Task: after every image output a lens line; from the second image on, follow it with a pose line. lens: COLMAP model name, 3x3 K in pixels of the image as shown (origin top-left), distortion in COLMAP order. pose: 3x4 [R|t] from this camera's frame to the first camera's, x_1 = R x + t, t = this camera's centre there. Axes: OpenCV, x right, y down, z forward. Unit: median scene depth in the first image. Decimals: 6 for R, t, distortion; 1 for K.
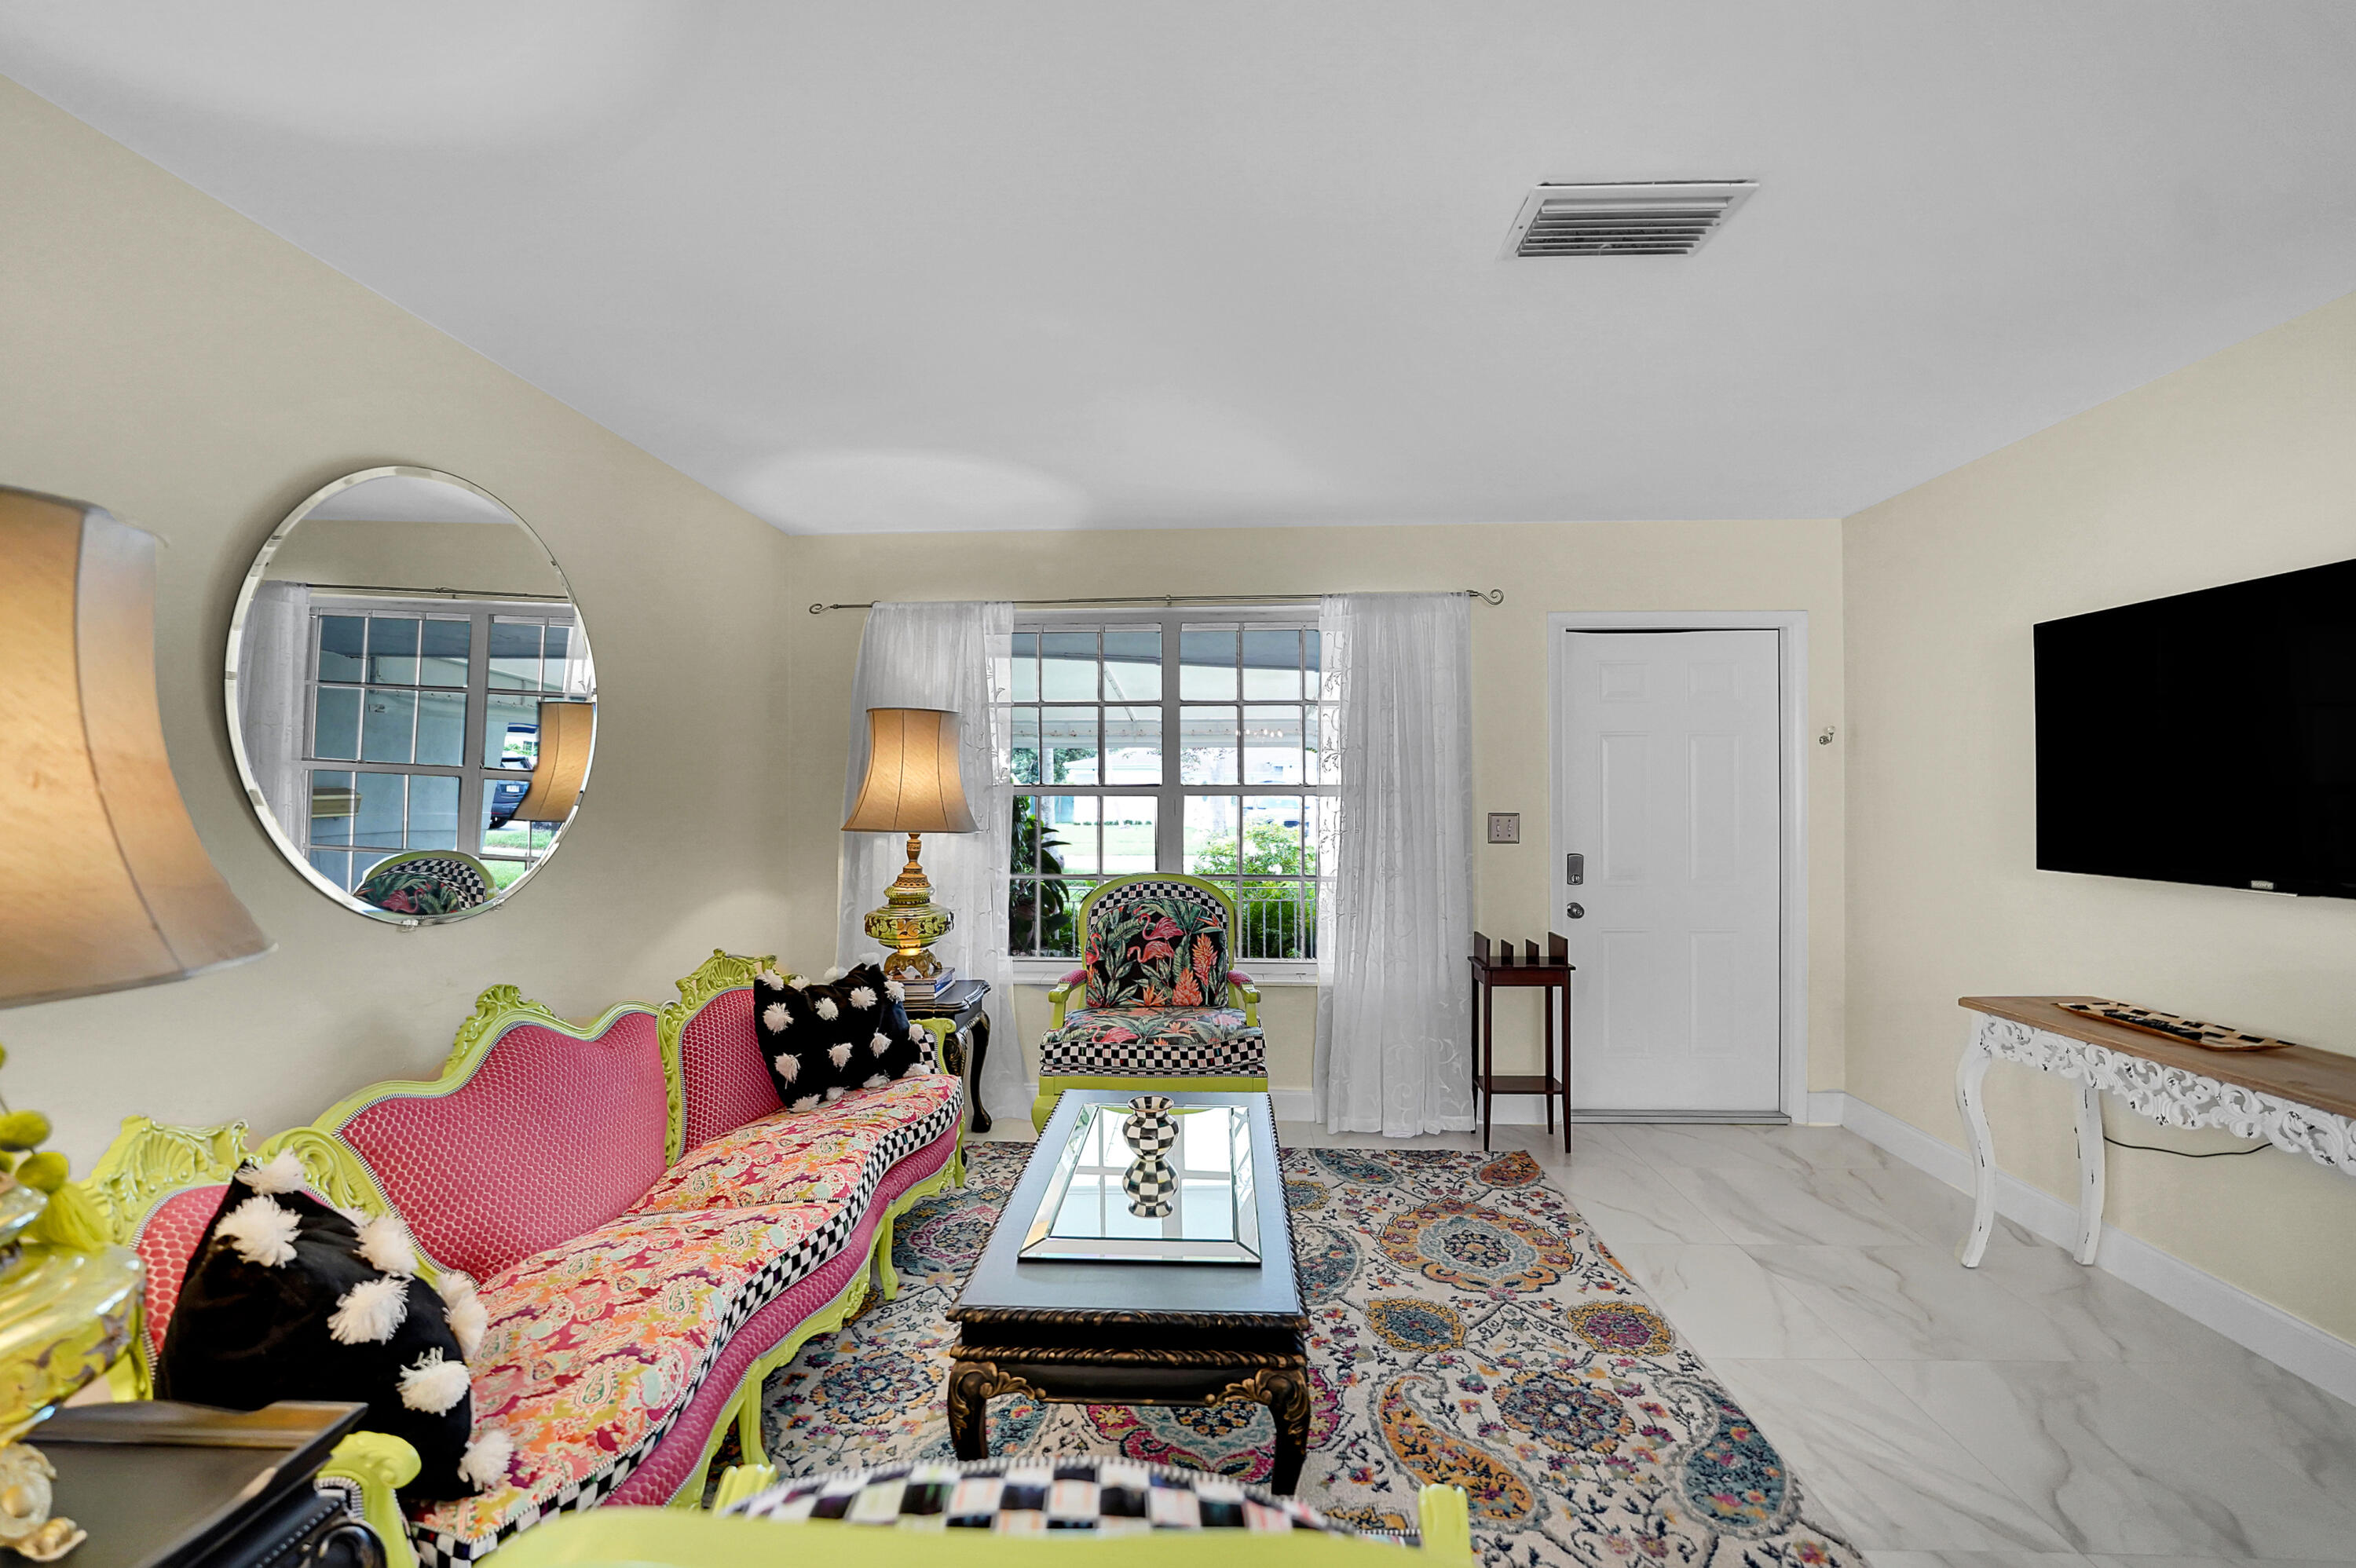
lens RADIAL K [[974.5, 0, 1153.0], [0, 974.5, 787.8], [0, 0, 1]] dist [-0.024456, 0.005800]
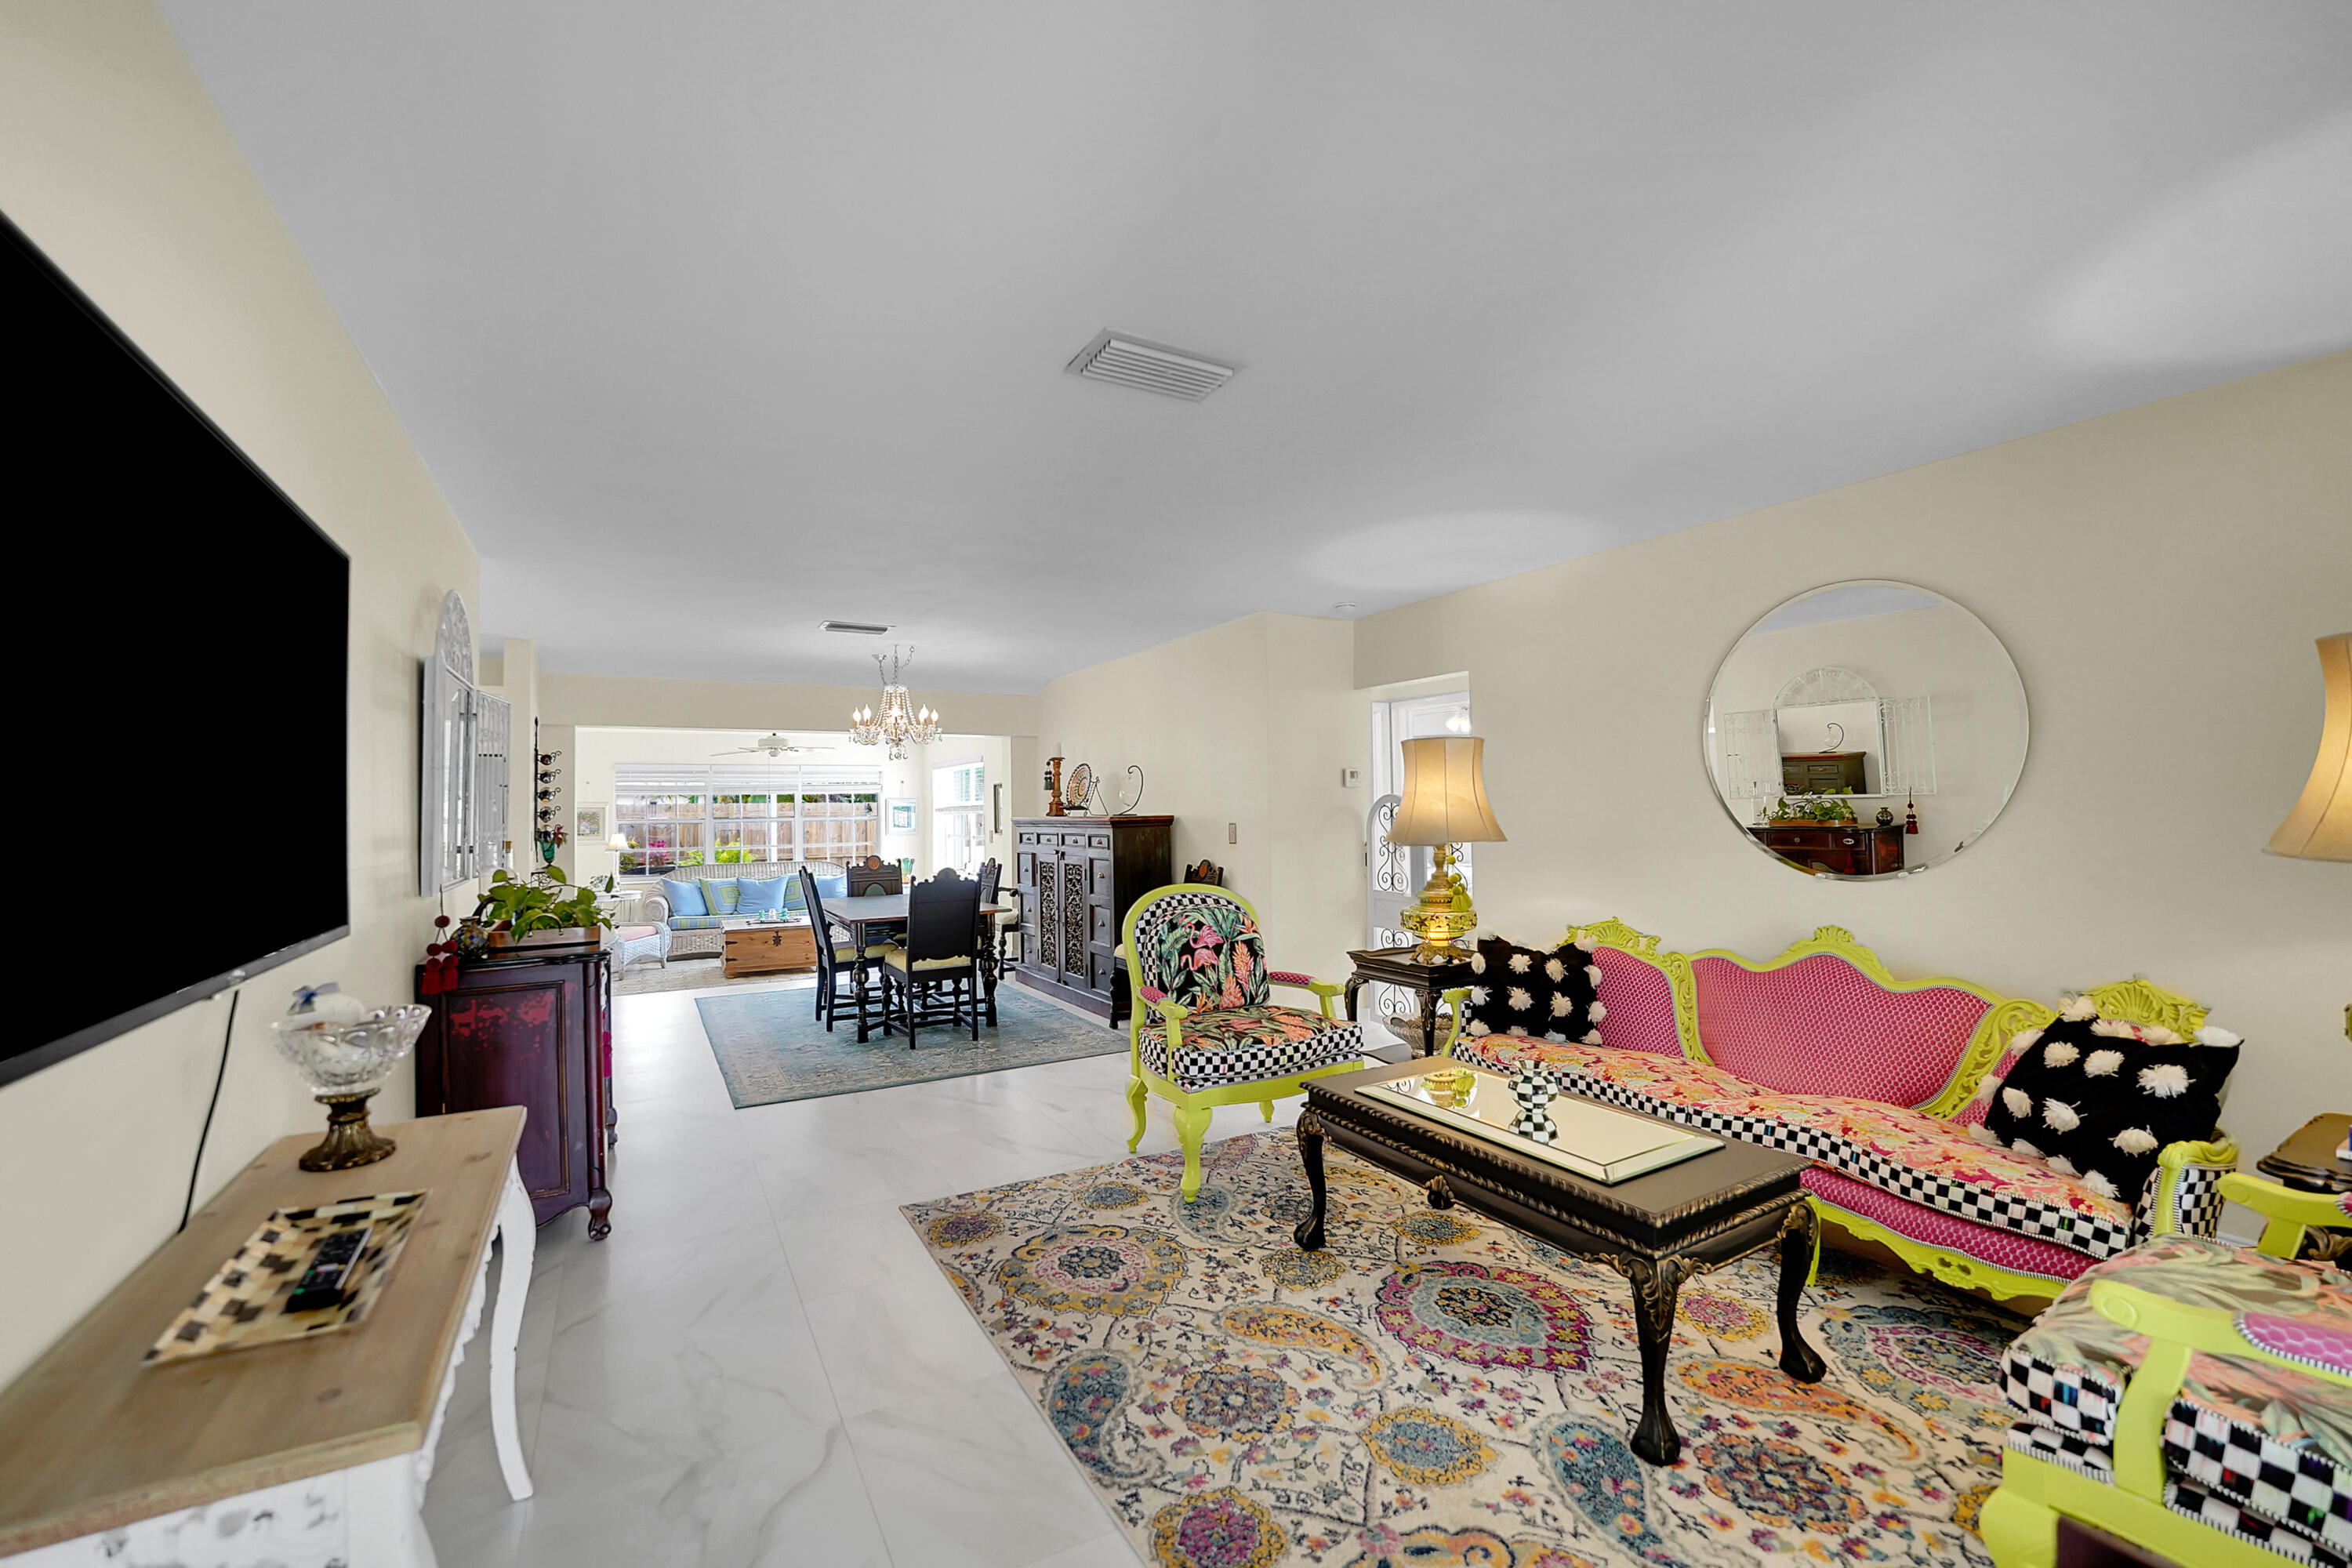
lens RADIAL K [[979.7, 0, 1176.0], [0, 979.7, 784.0], [0, 0, 1]] dist [-0.021534, 0.000557]
pose [[-0.835120, 0.003556, -0.550057, 0.665182], [0.020537, 0.999483, -0.024720, 0.011209], [0.549684, -0.031941, -0.834762, 1.178262]]
